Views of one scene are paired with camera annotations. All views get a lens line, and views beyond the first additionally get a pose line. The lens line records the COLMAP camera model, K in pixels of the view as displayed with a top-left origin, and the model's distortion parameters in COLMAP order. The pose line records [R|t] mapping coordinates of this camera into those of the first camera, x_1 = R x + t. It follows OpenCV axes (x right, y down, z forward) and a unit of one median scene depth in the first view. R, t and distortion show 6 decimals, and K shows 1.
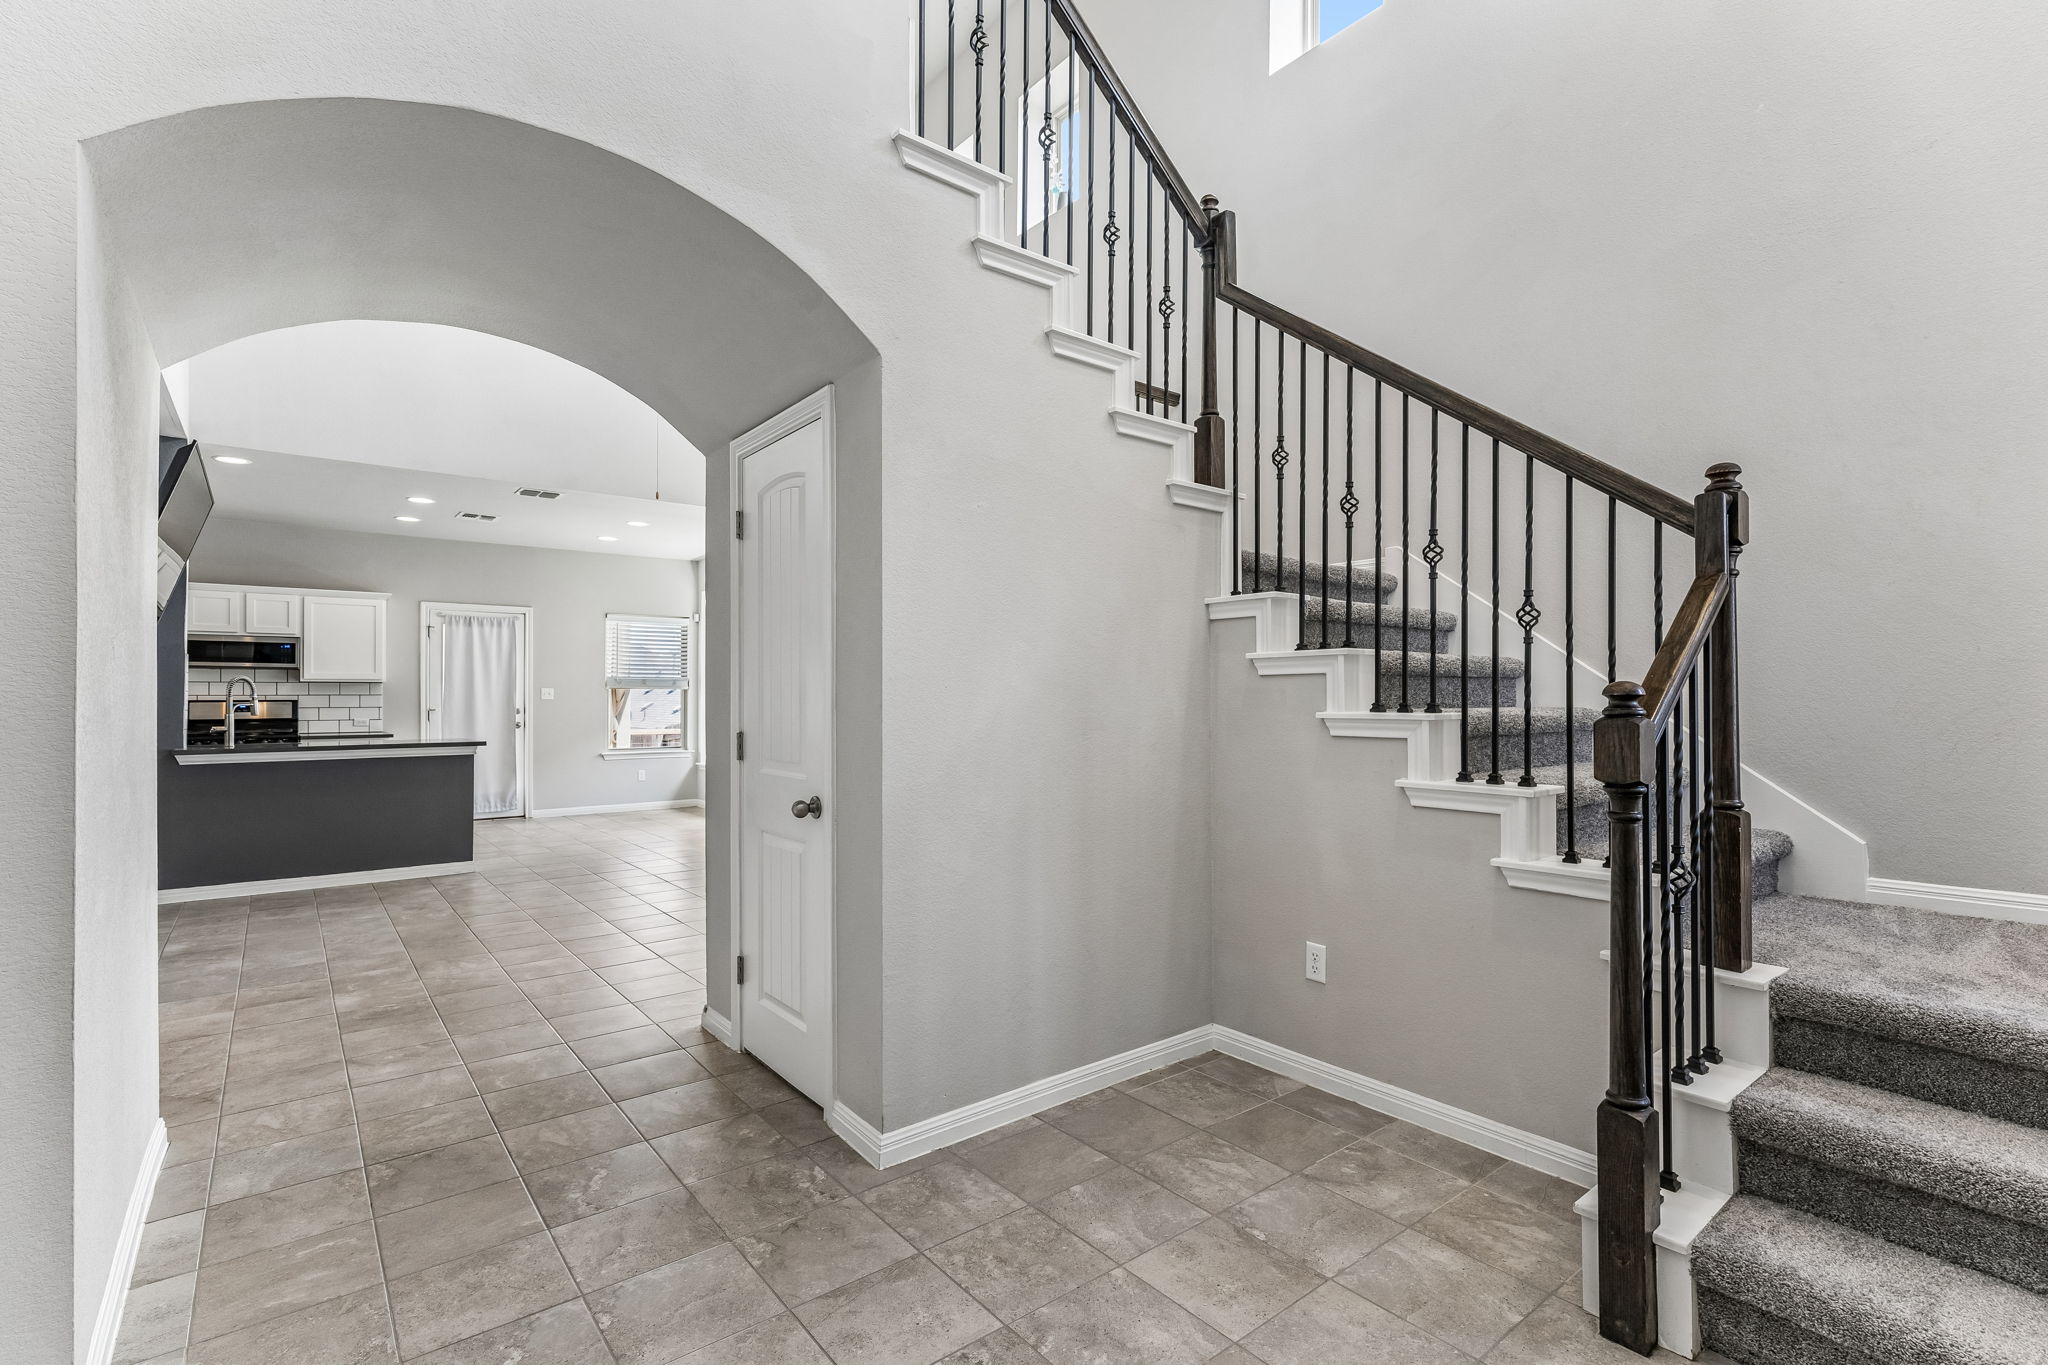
lens RADIAL K [[931.5, 0, 1012.4], [0, 931.5, 693.4], [0, 0, 1]] dist [0.003685, -0.000626]
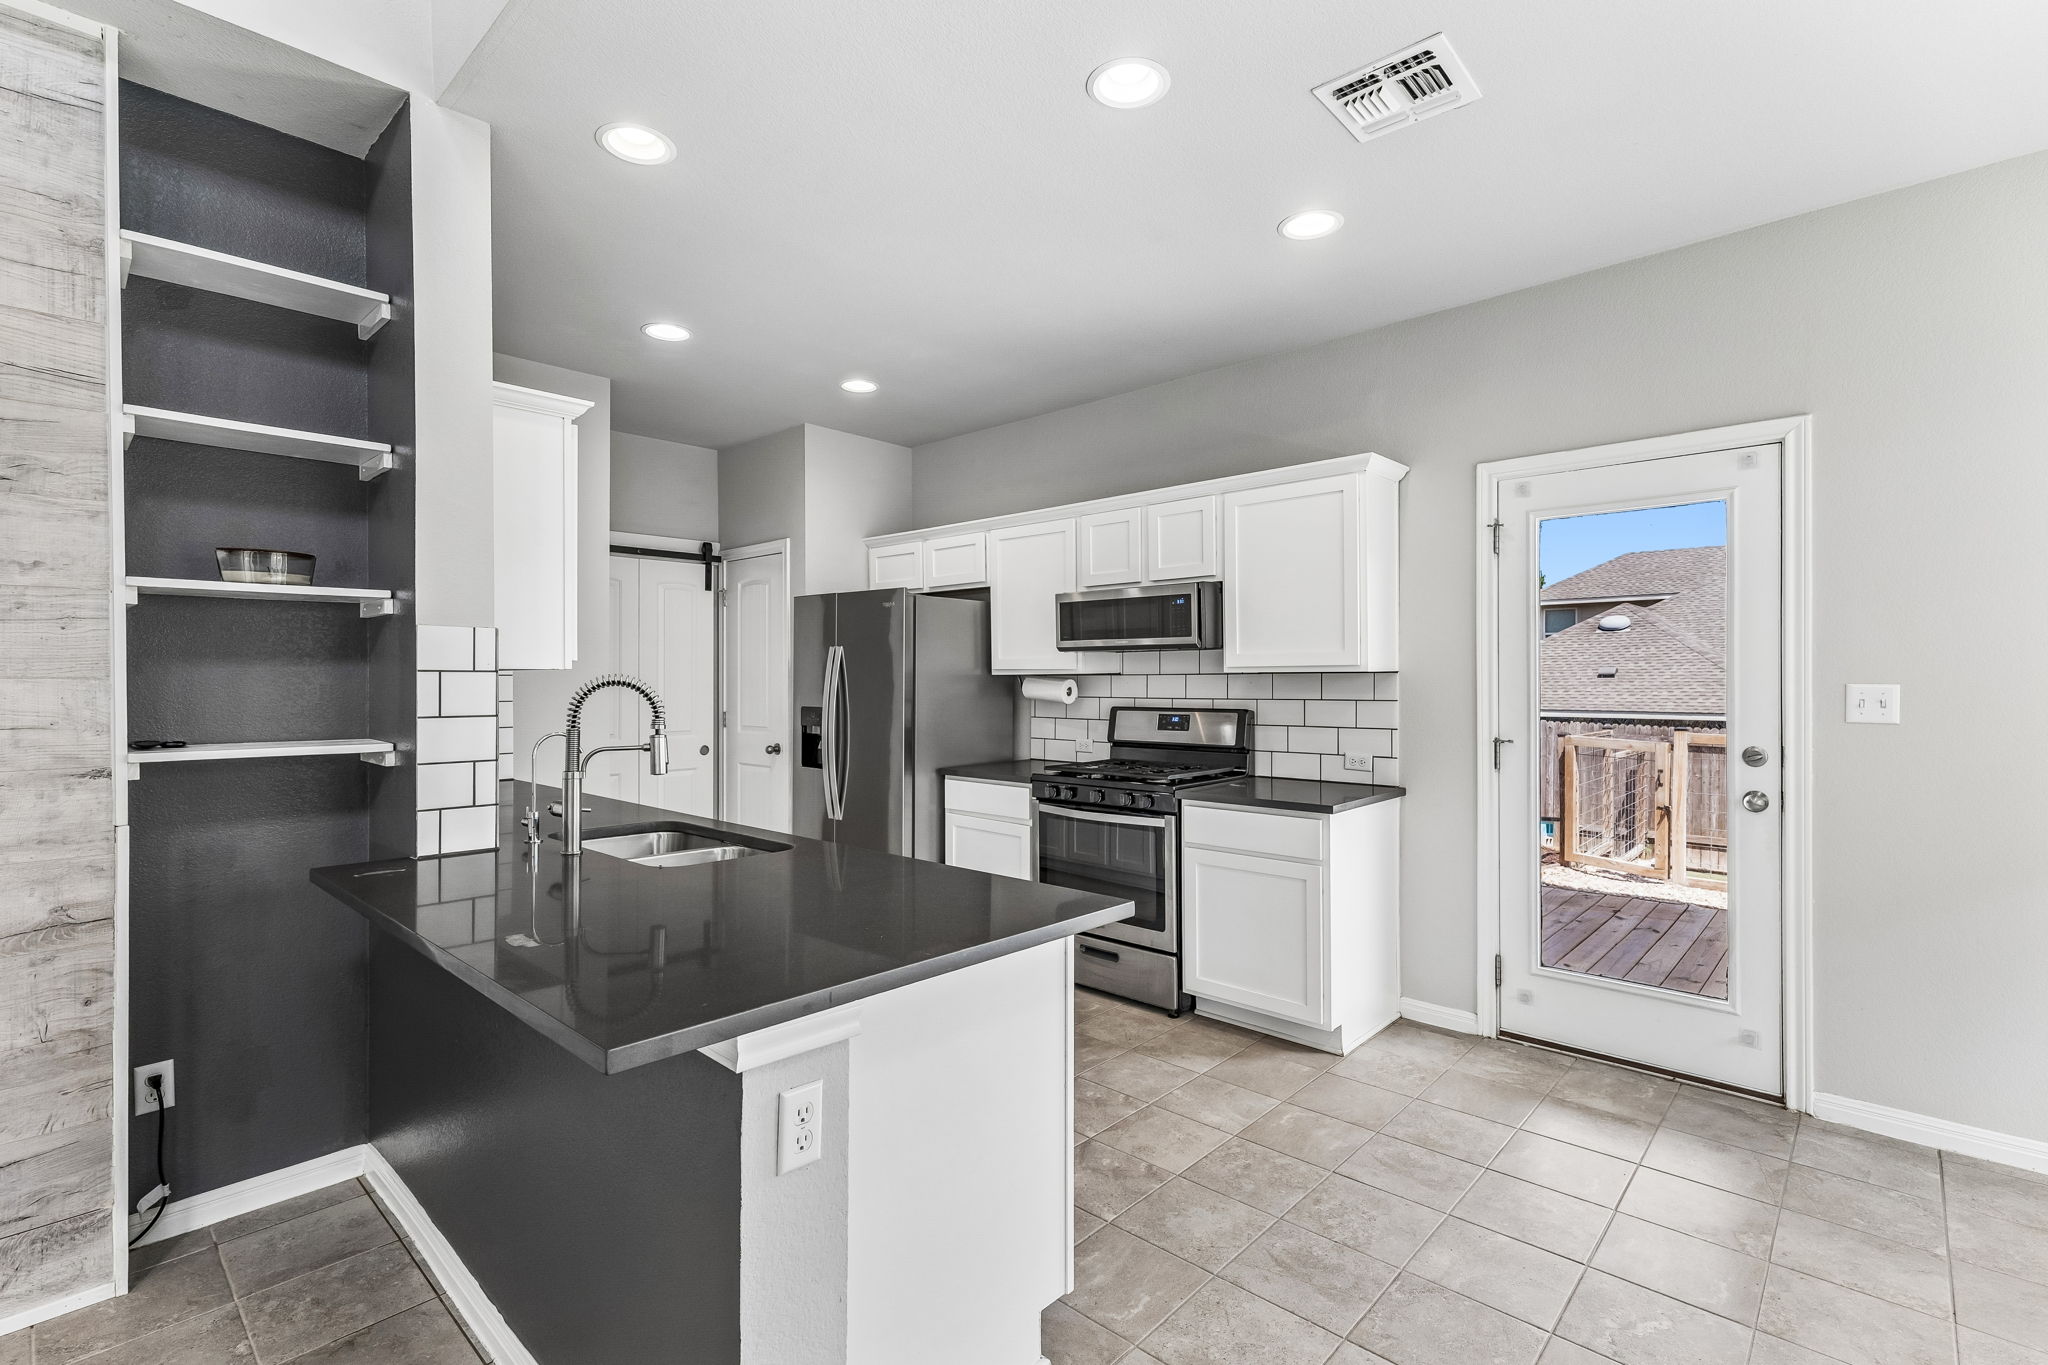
lens RADIAL K [[931.5, 0, 1023.8], [0, 931.5, 678.9], [0, 0, 1]] dist [0.003685, -0.000626]
pose [[0.163700, 0.001922, -0.986508, -0.304551], [0.009147, 0.999952, 0.003466, -0.012248], [0.986468, -0.009591, 0.163674, 0.821013]]
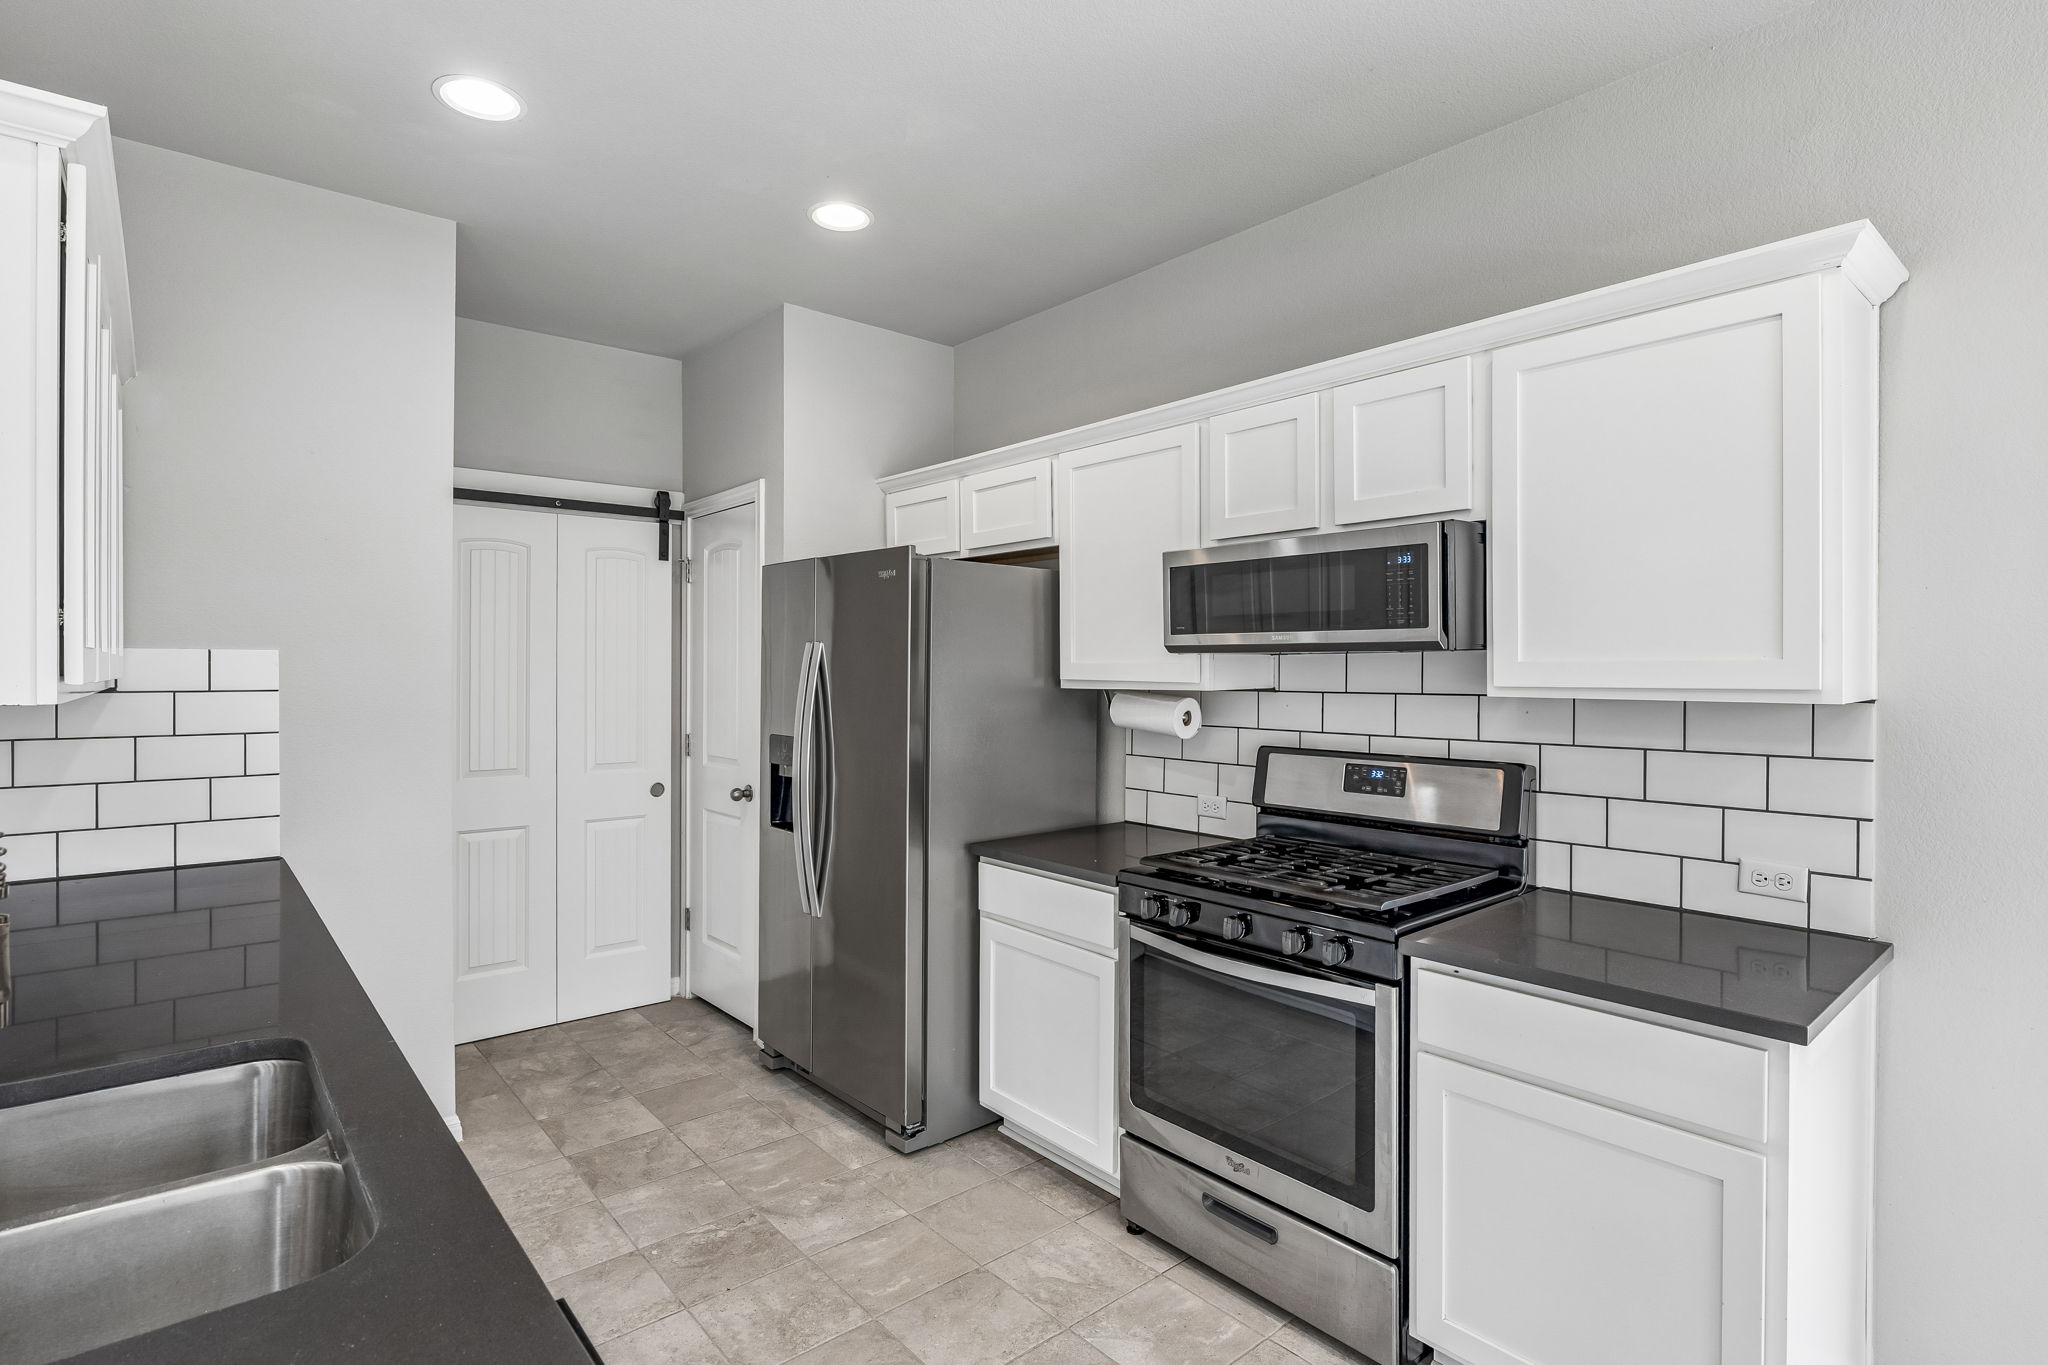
lens RADIAL K [[1006.5, 0, 1022.6], [0, 1006.5, 673.9], [0, 0, 1]] dist [-0.009983, 0.004674]
pose [[0.047351, 0.006757, -0.998855, -0.500512], [0.005362, 0.999961, 0.007018, -0.021626], [0.998864, -0.005688, 0.047313, 0.864989]]
